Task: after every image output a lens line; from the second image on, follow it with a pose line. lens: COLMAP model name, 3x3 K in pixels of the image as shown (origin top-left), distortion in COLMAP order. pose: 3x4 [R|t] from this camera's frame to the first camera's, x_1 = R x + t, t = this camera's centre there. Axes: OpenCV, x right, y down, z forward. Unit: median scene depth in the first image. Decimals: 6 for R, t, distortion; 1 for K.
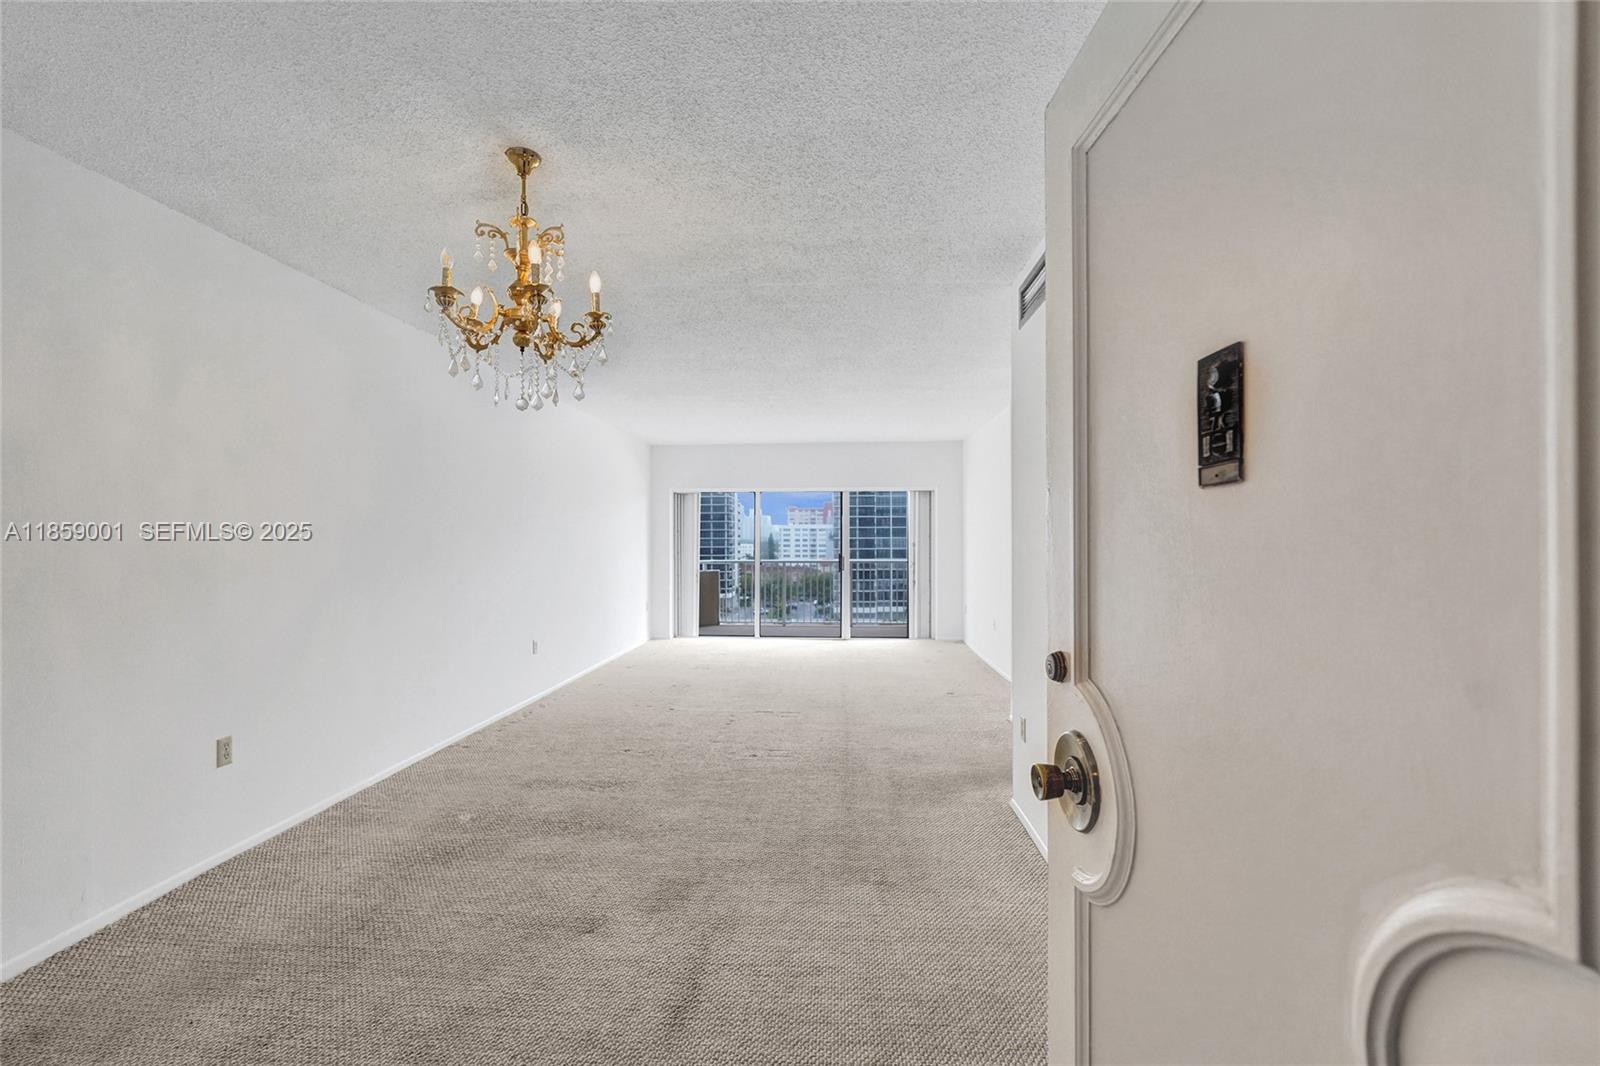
lens RADIAL K [[665.6, 0, 777.1], [0, 665.6, 530.5], [0, 0, 1]] dist [-0.002516, -0.000365]
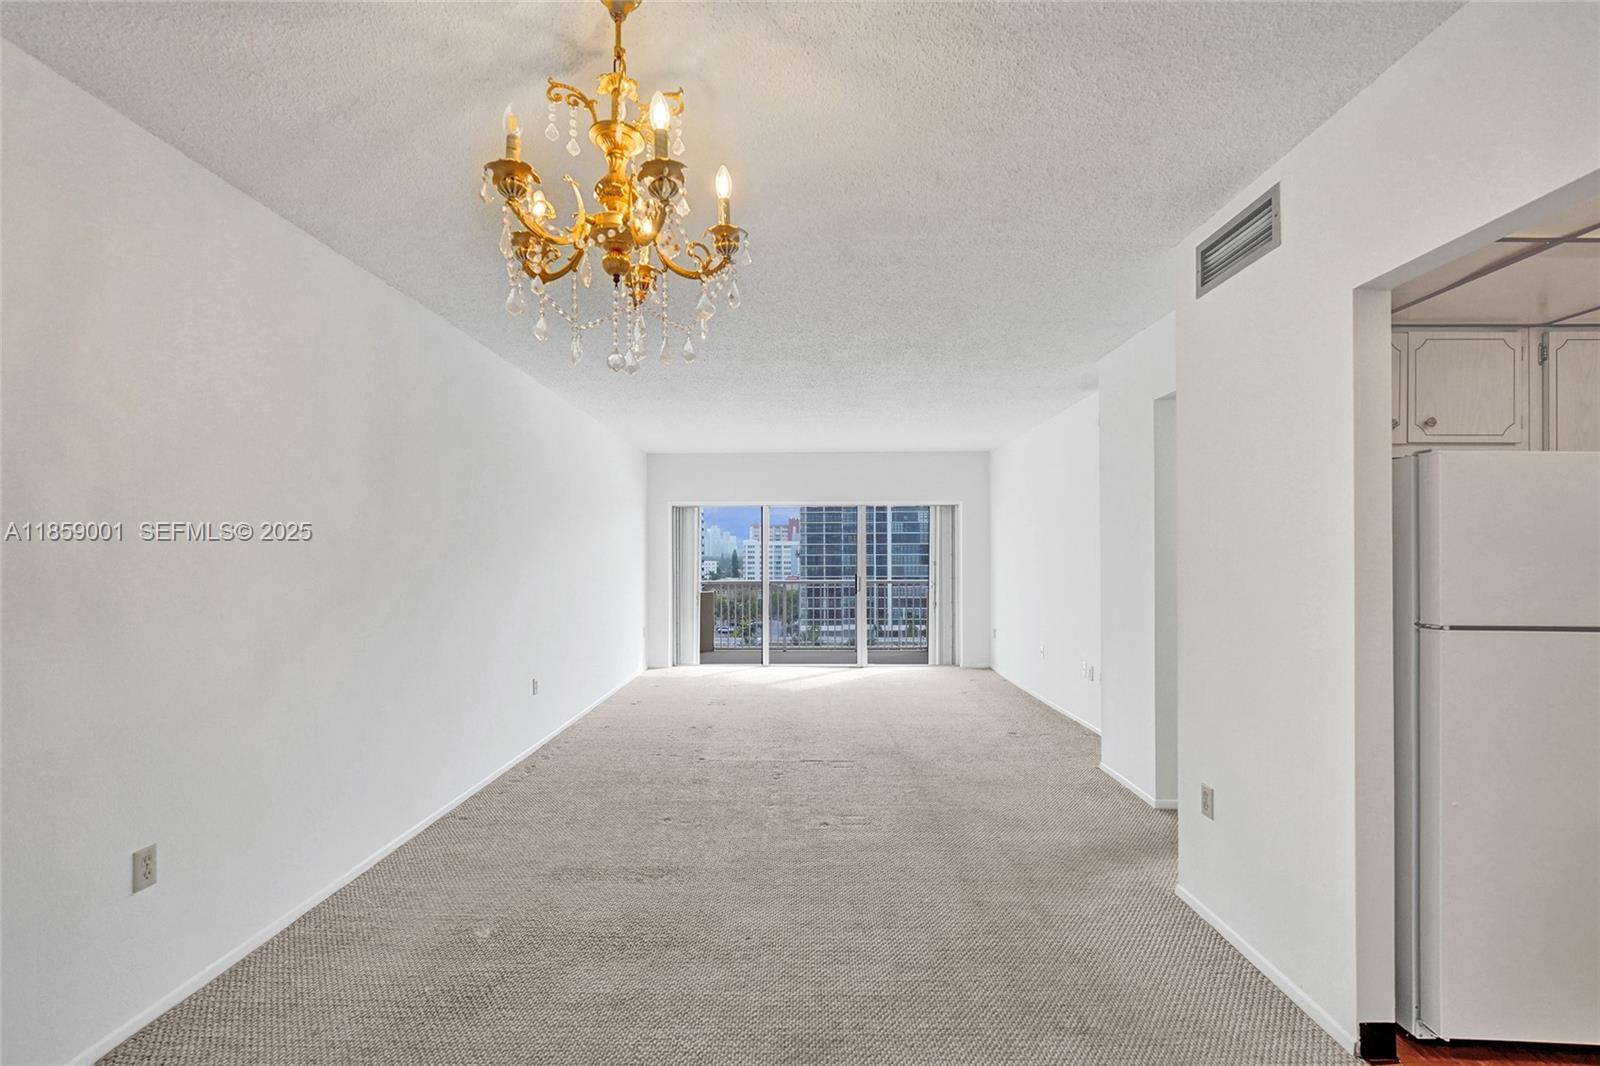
lens RADIAL K [[670.5, 0, 776.9], [0, 670.5, 547.2], [0, 0, 1]] dist [-0.002461, -0.000249]
pose [[0.998406, 0.000886, 0.056435, -0.111230], [-0.000881, 1.000000, -0.000122, -0.002460], [-0.056436, 0.000073, 0.998406, 0.139137]]
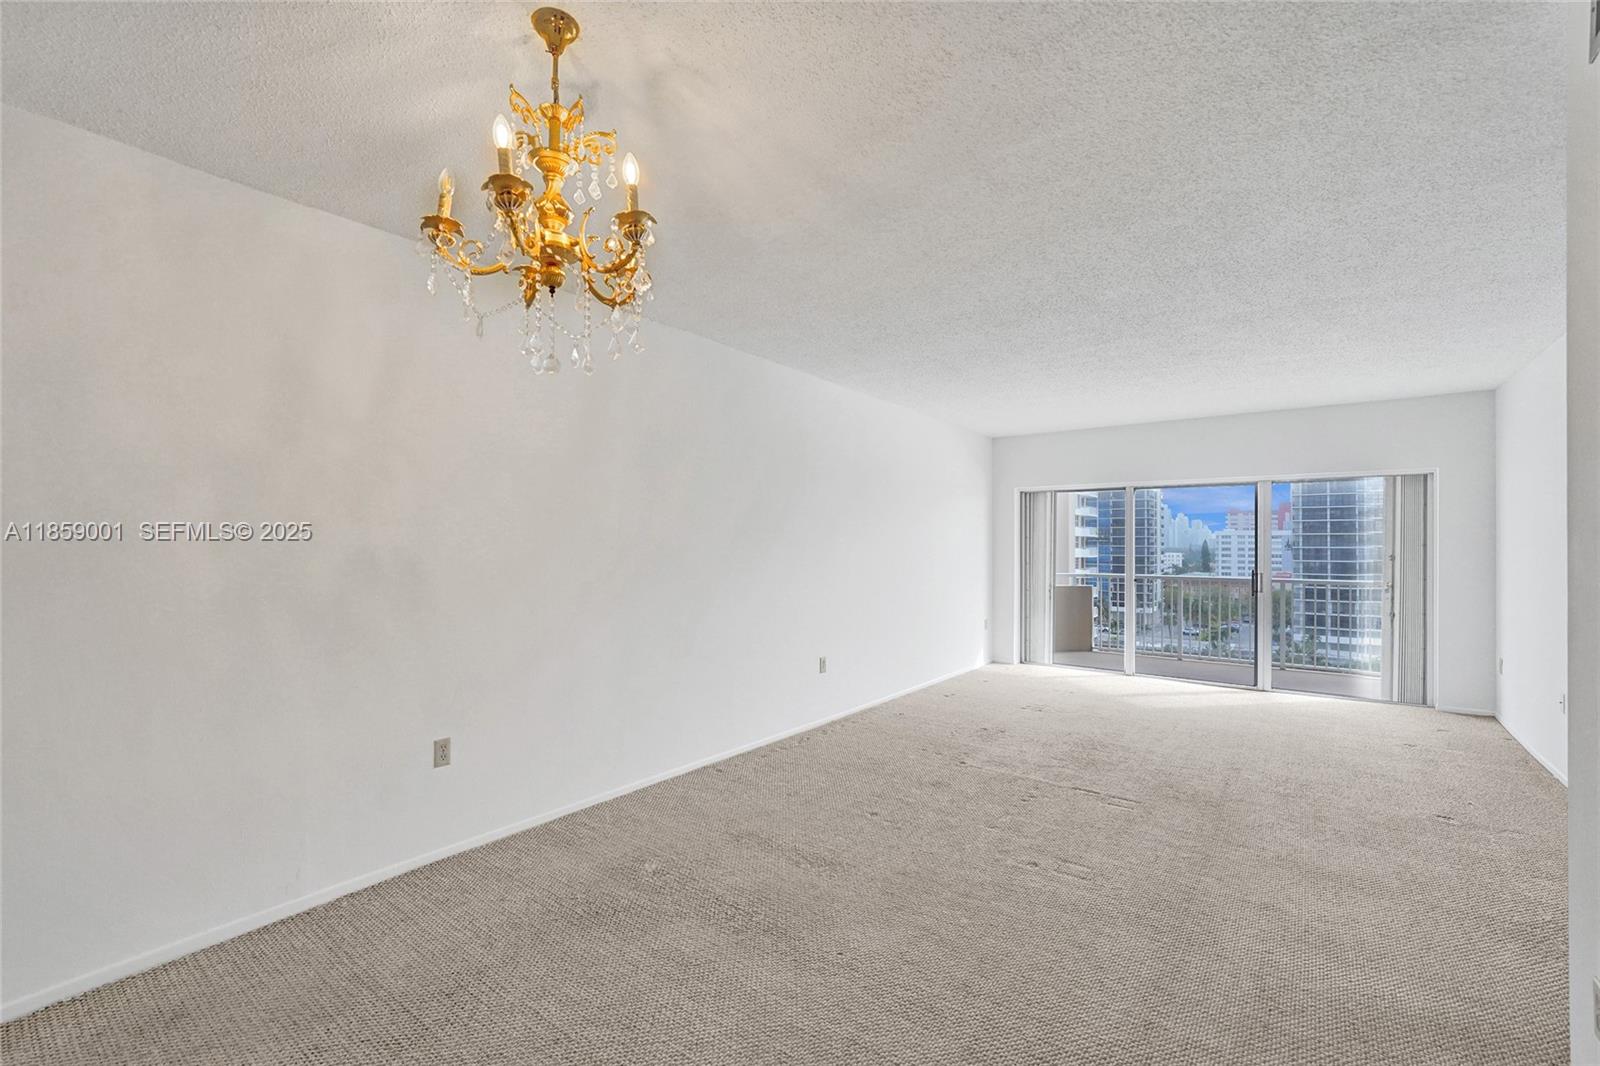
lens RADIAL K [[662.3, 0, 799.8], [0, 662.3, 539.2], [0, 0, 1]] dist [-0.013994, 0.005661]
pose [[0.845880, 0.002124, -0.533369, 0.097571], [-0.000588, 0.999995, 0.003049, -0.001296], [0.533373, -0.002266, 0.845877, 0.228415]]
